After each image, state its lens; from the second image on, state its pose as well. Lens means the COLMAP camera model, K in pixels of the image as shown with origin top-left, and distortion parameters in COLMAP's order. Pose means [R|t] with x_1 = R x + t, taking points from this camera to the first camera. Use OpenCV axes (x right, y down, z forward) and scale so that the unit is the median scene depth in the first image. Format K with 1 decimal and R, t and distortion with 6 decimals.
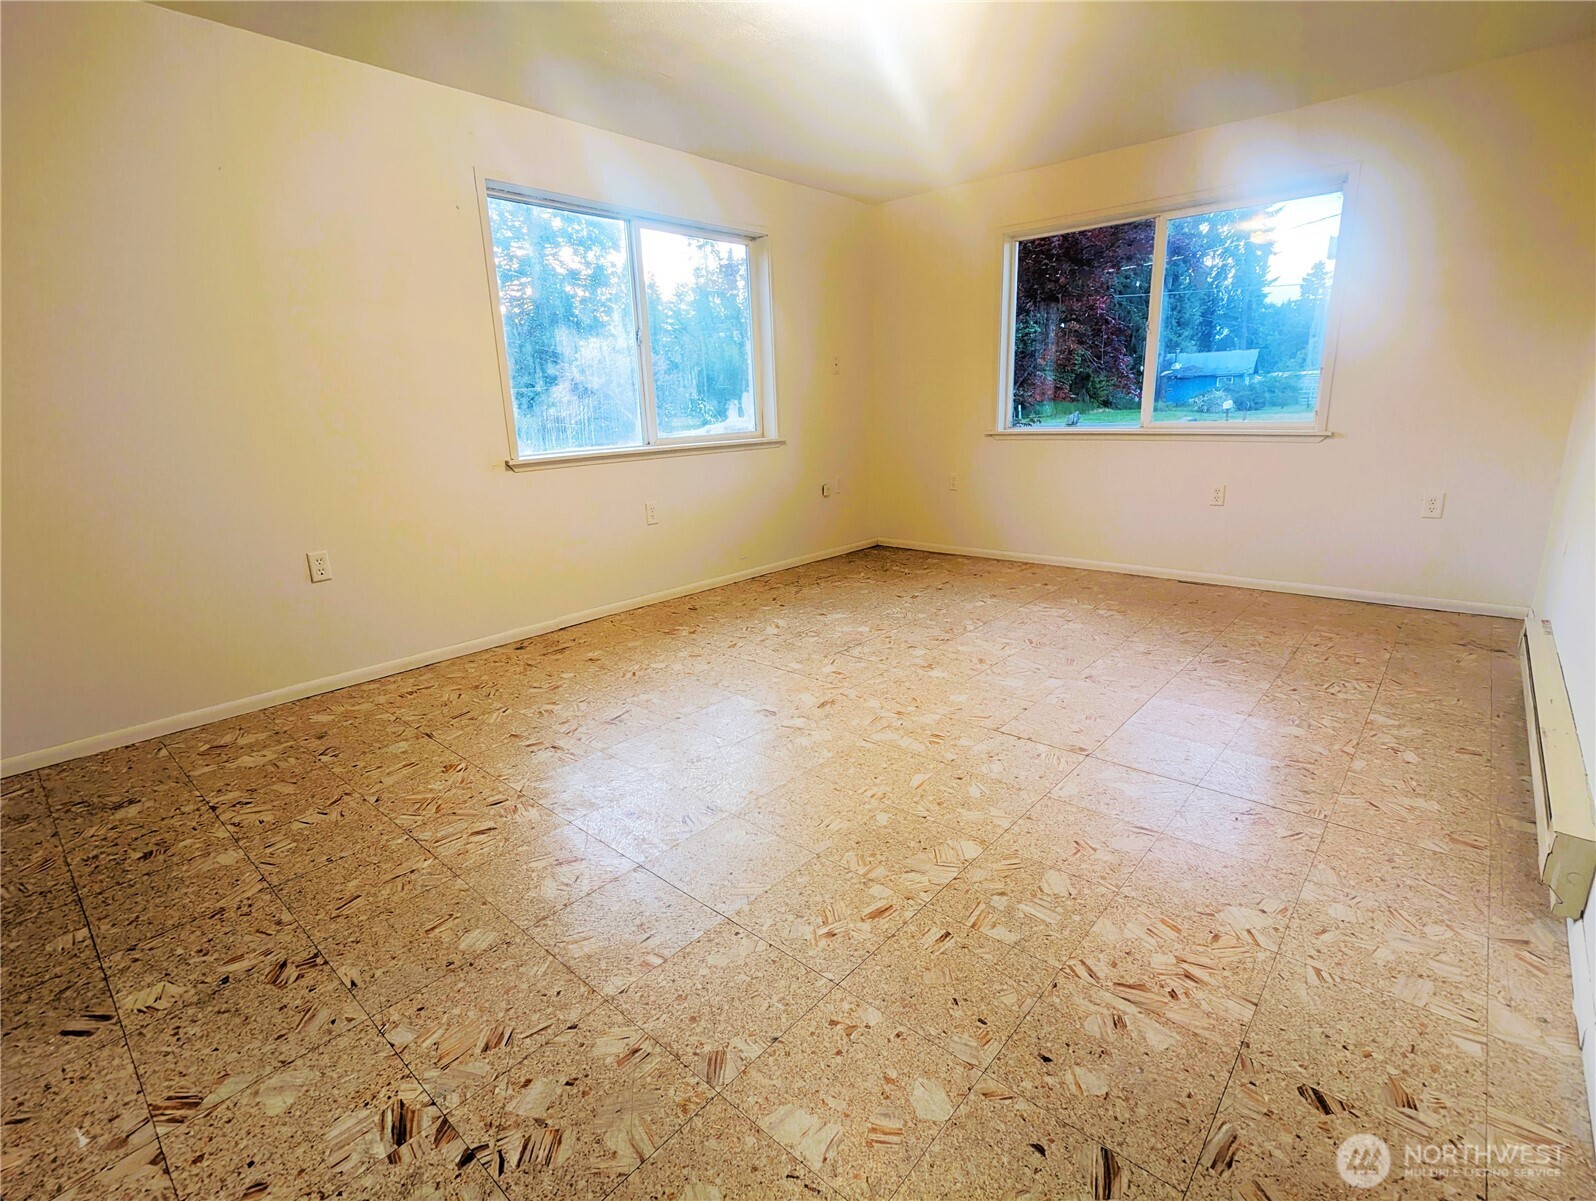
lens RADIAL K [[757.0, 0, 796.5], [0, 757.0, 601.9], [0, 0, 1]] dist [0.001989, 0.000356]
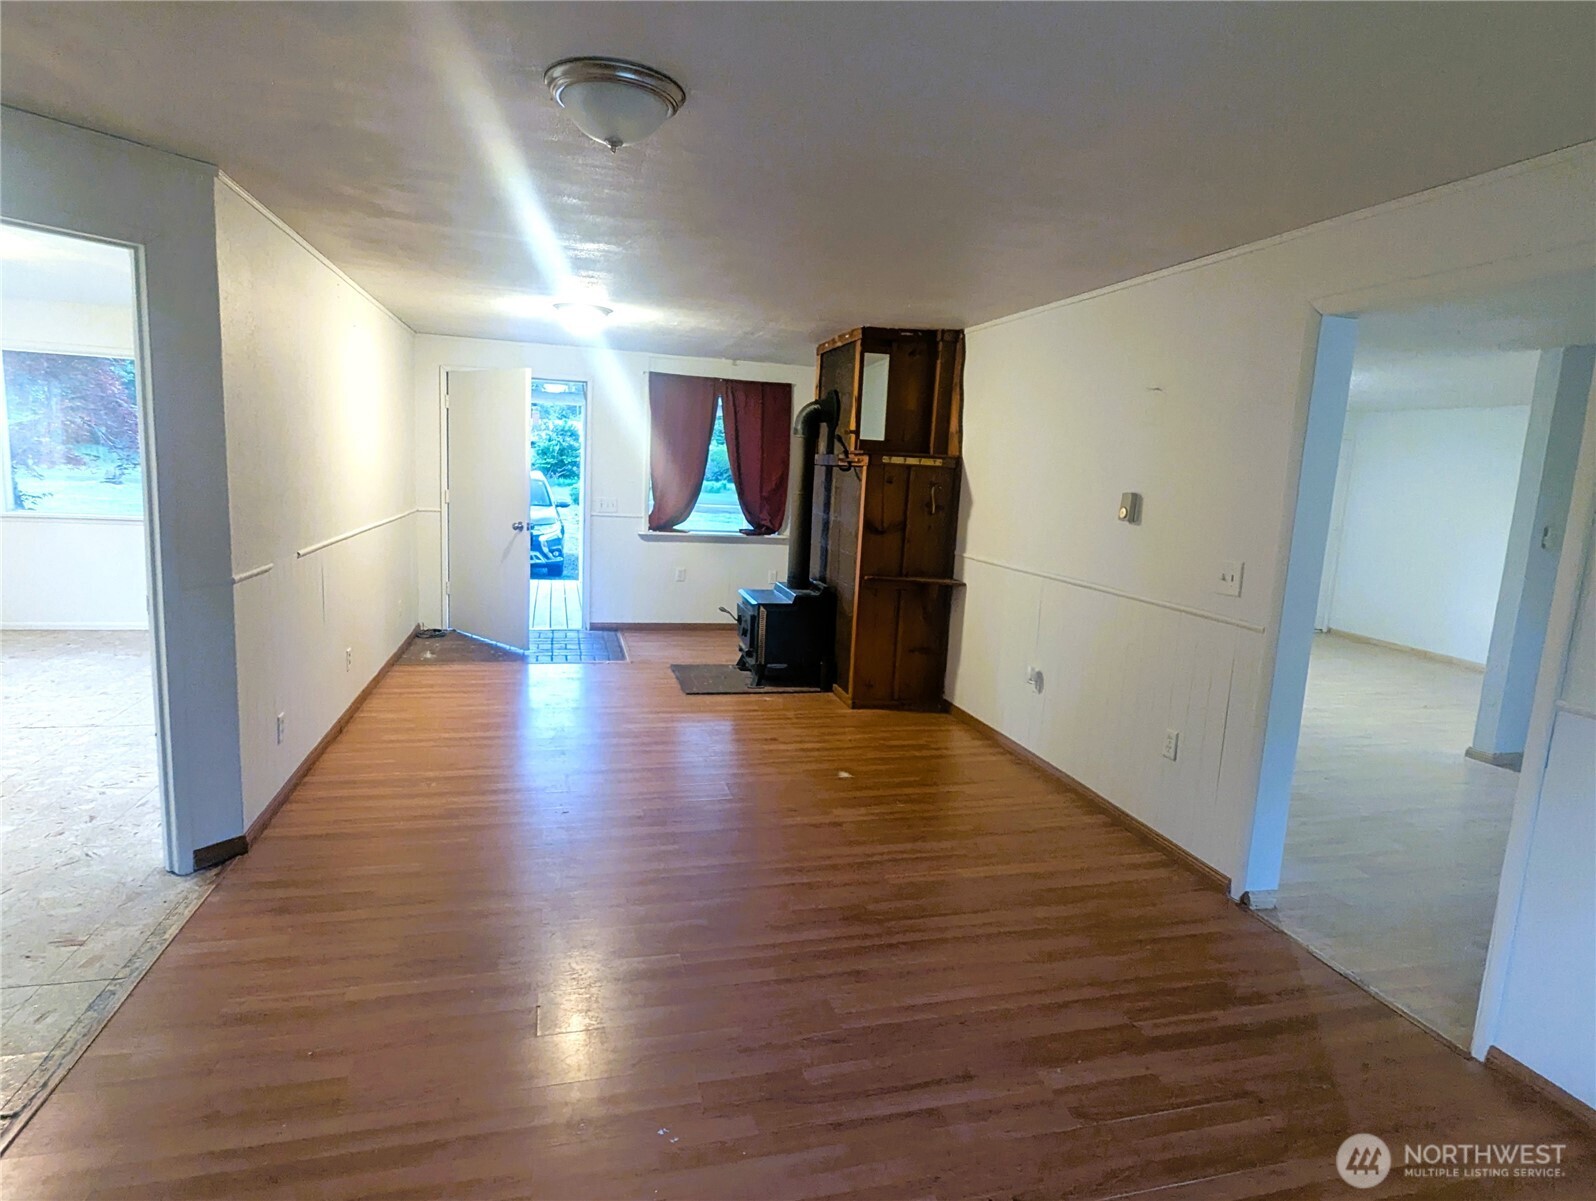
lens RADIAL K [[887.7, 0, 796.3], [0, 887.7, 605.9], [0, 0, 1]] dist [-0.004153, -0.001372]
pose [[0.552168, -0.071153, 0.830691, -0.261187], [0.145542, 0.989279, -0.012007, 0.139900], [-0.820931, 0.127530, 0.556605, -0.994277]]
